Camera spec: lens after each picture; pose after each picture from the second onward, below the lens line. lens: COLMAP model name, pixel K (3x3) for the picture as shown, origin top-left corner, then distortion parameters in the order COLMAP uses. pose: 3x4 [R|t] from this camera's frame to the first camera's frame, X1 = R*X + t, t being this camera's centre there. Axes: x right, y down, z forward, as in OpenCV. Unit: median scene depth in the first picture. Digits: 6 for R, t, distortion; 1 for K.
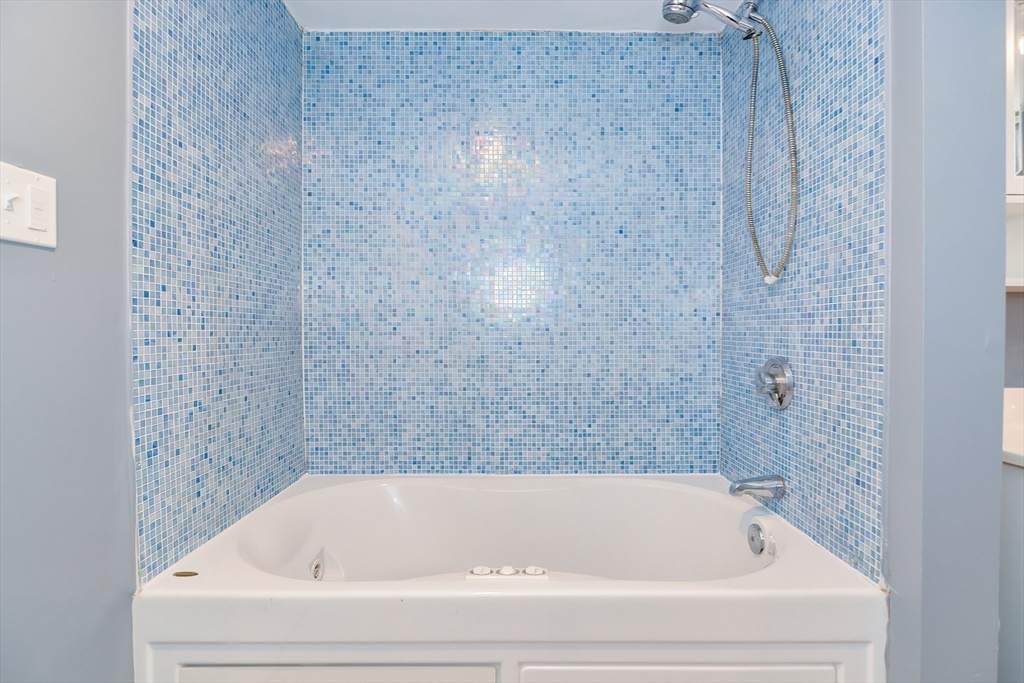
lens RADIAL K [[493.7, 0, 513.8], [0, 493.7, 337.5], [0, 0, 1]] dist [0.010611, -0.009228]
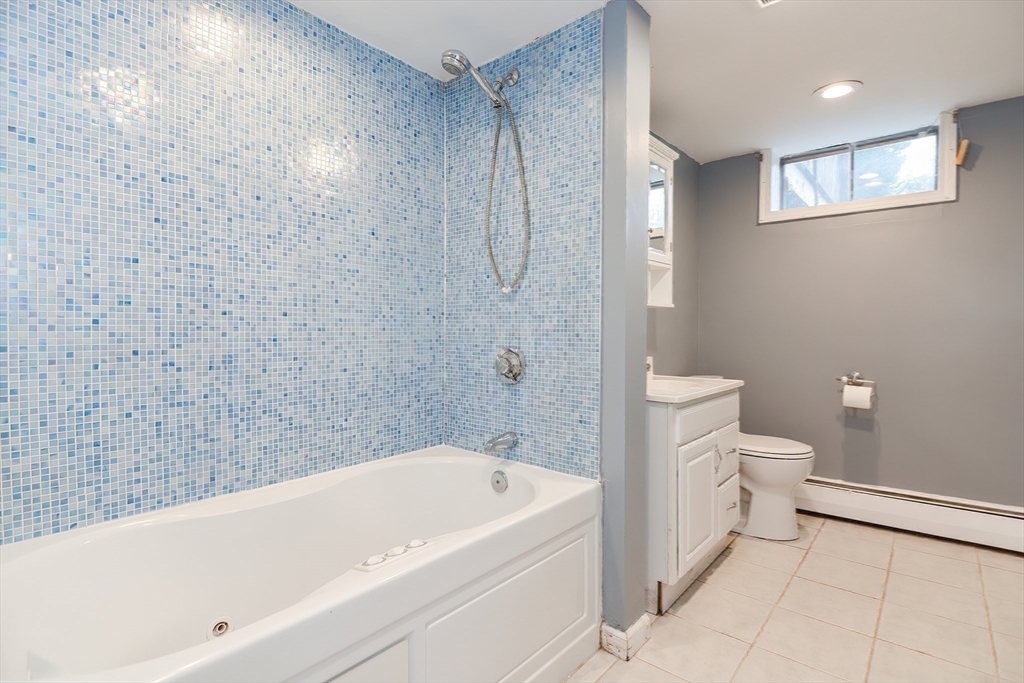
lens RADIAL K [[493.7, 0, 521.3], [0, 493.7, 337.4], [0, 0, 1]] dist [0.010611, -0.009228]
pose [[0.648171, -0.009433, 0.761436, -0.390797], [0.005810, 0.999955, 0.007442, 0.003468], [-0.761472, -0.000400, 0.648197, 0.066037]]
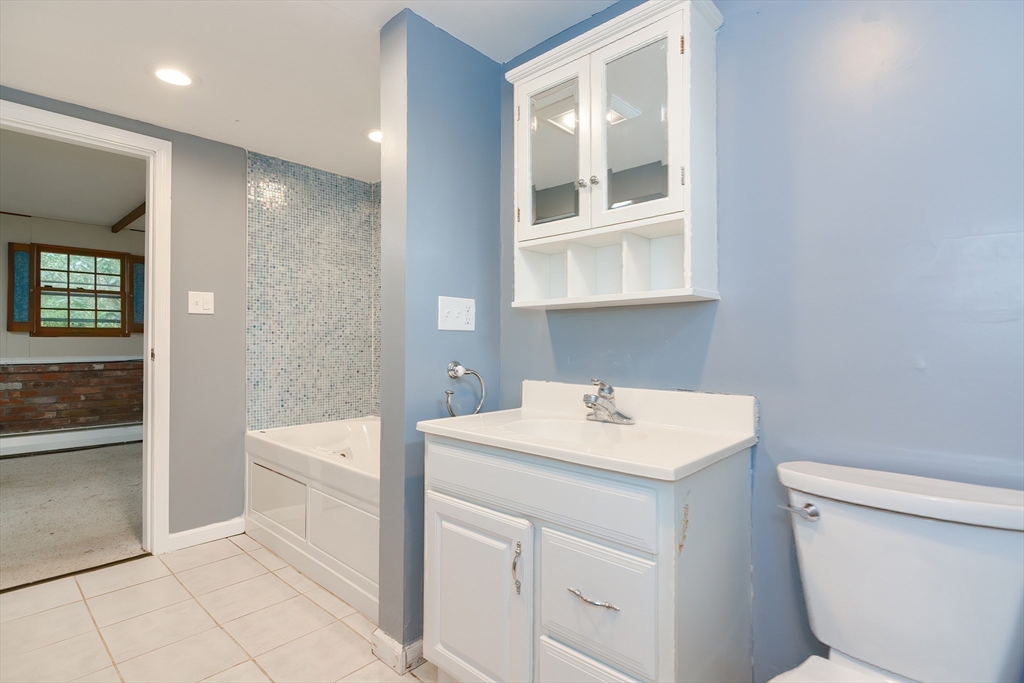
lens RADIAL K [[493.7, 0, 515.4], [0, 493.7, 342.3], [0, 0, 1]] dist [0.010611, -0.009228]
pose [[0.737995, 0.000791, -0.674806, 1.200923], [-0.010290, 0.999896, -0.010081, 0.007583], [0.674728, 0.014383, 0.737926, -0.026216]]
